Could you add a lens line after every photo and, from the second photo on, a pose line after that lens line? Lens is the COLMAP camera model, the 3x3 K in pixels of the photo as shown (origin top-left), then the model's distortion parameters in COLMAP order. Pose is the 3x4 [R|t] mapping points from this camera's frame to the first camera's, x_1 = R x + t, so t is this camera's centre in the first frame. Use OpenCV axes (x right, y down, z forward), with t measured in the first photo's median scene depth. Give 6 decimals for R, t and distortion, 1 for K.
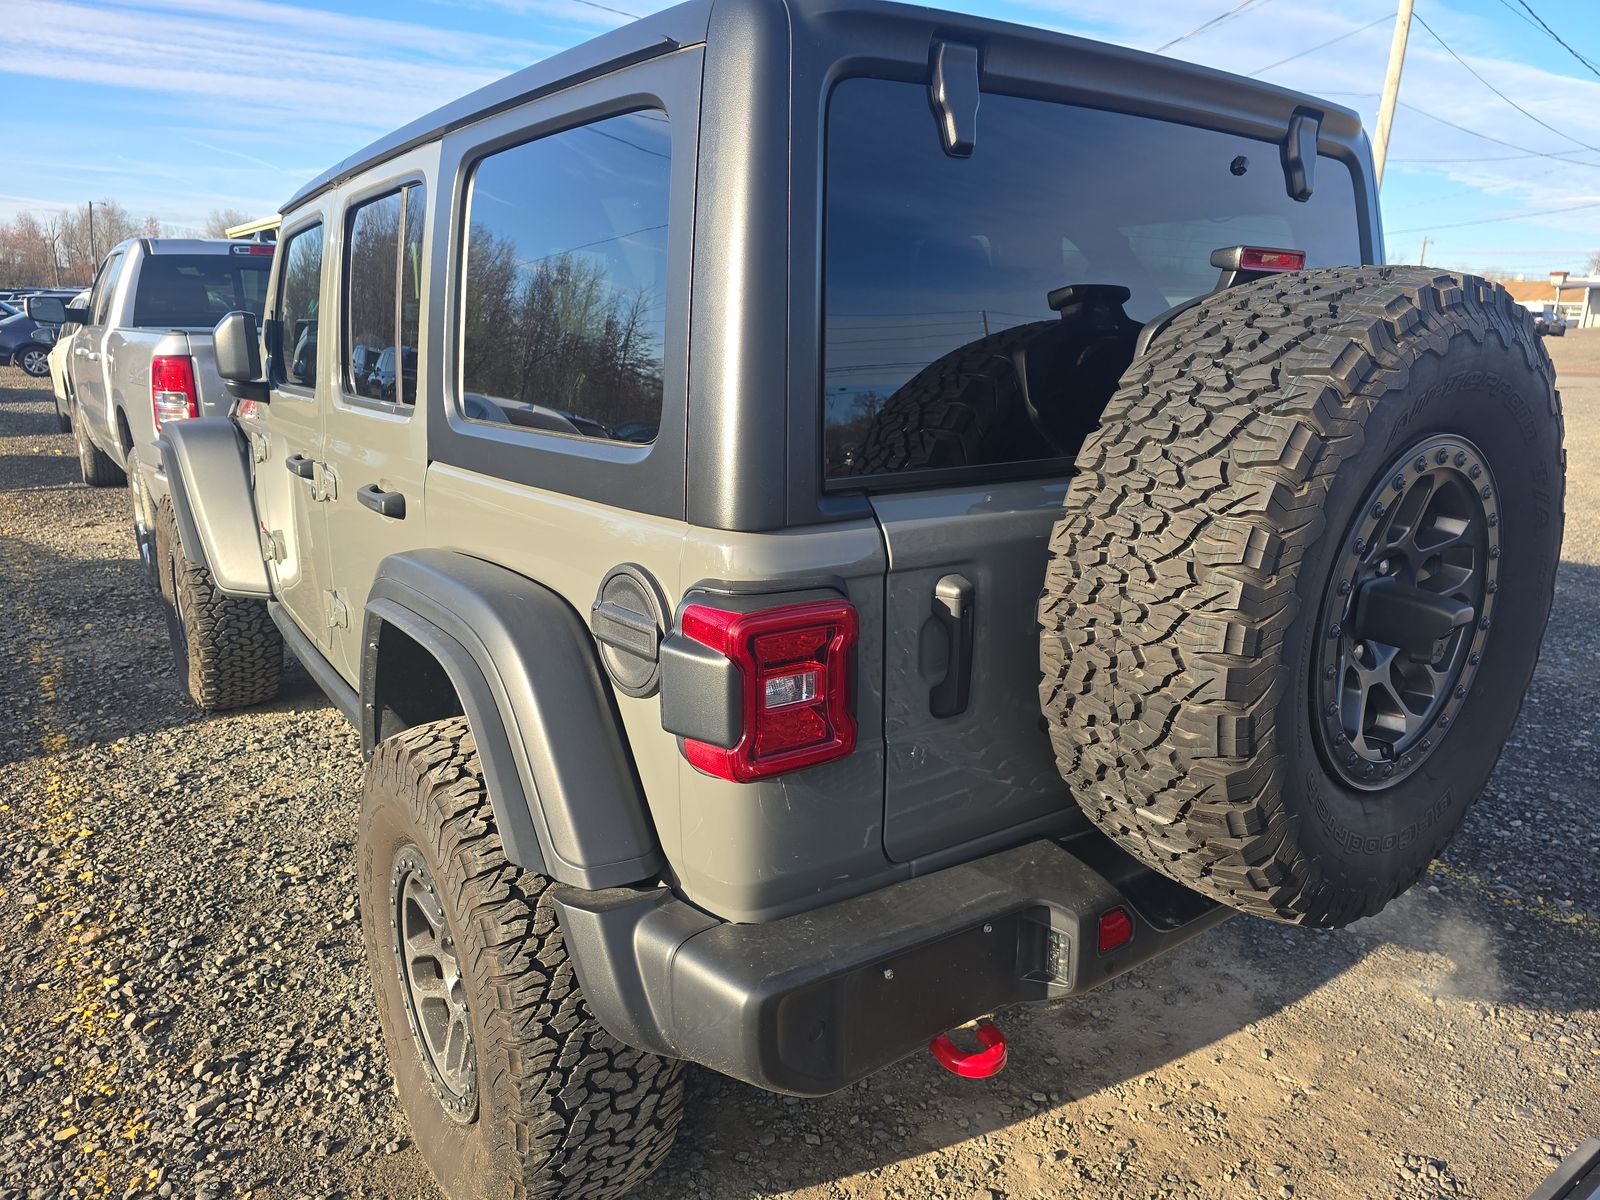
lens RADIAL K [[1089.0, 0, 754.5], [0, 1089.0, 605.4], [0, 0, 1]] dist [-0.002114, 0.000758]
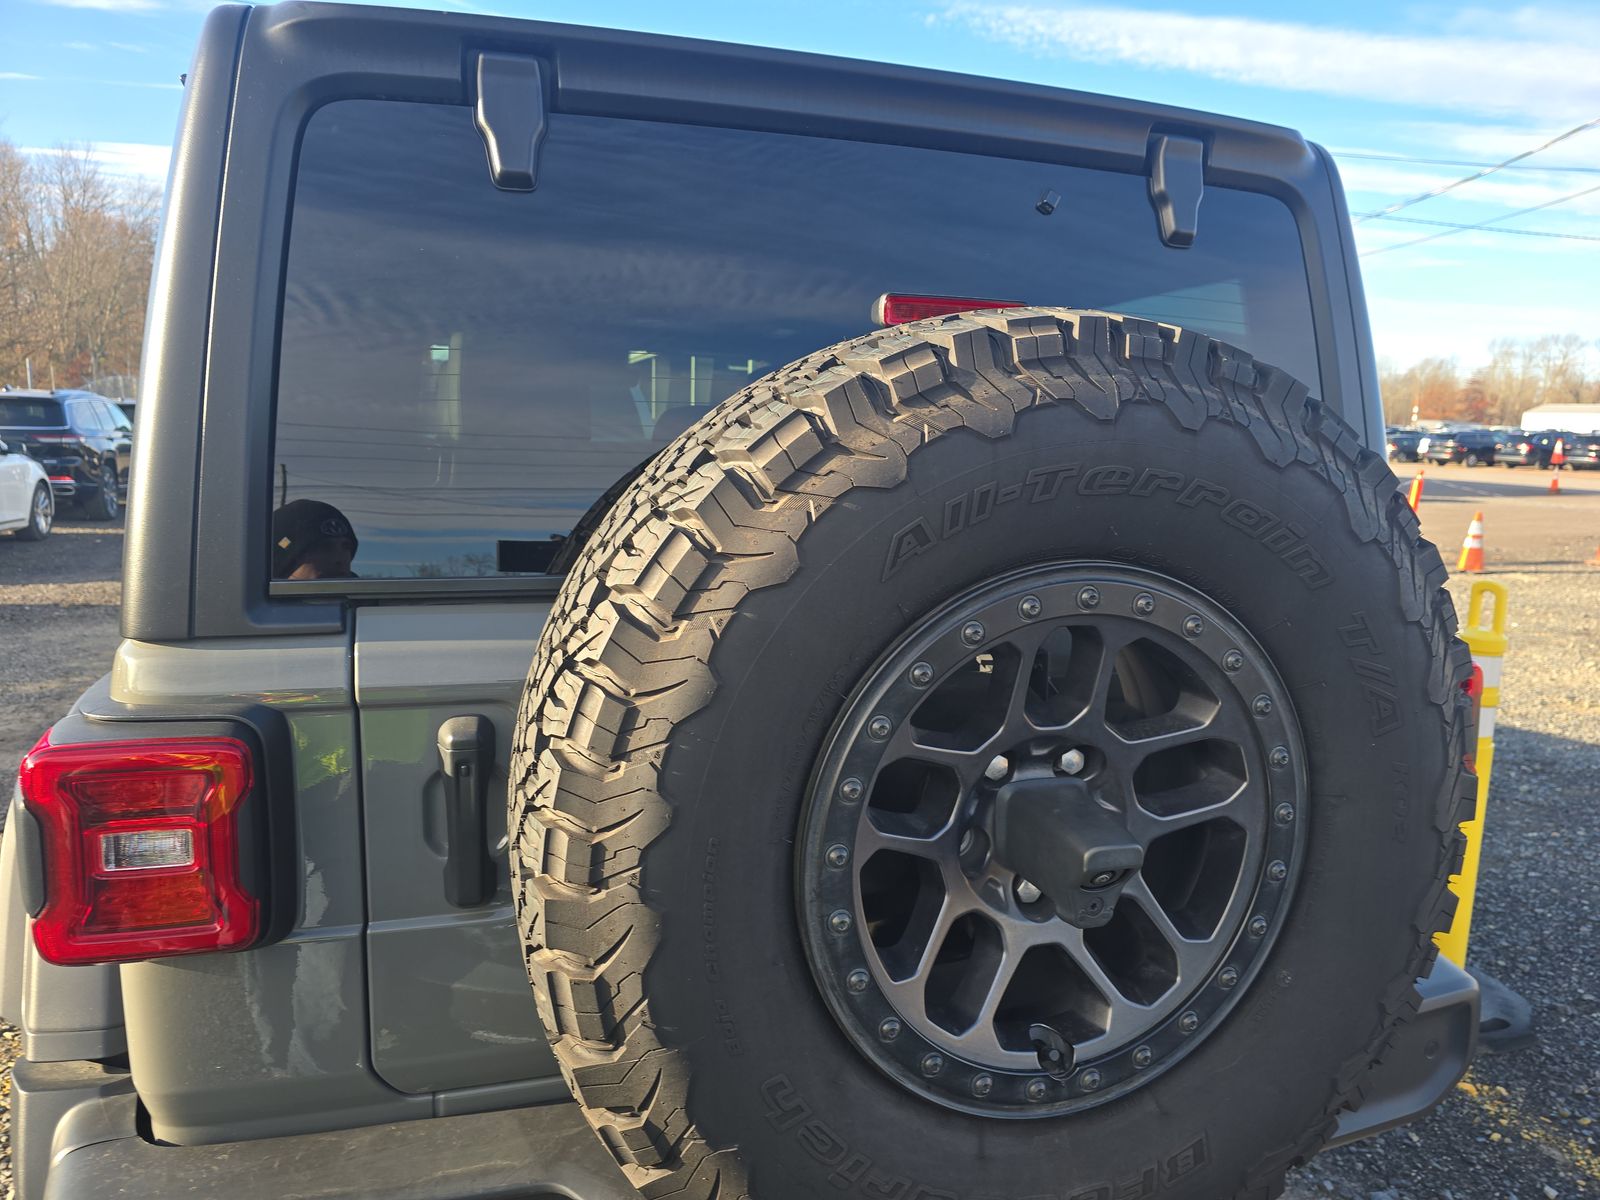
lens RADIAL K [[1068.5, 0, 803.4], [0, 1068.5, 589.9], [0, 0, 1]] dist [0.042580, -0.030455]
pose [[0.955469, 0.054774, -0.289963, 0.728028], [-0.088035, 0.990785, -0.102931, -0.069613], [0.281653, 0.123875, 0.951487, 0.395718]]
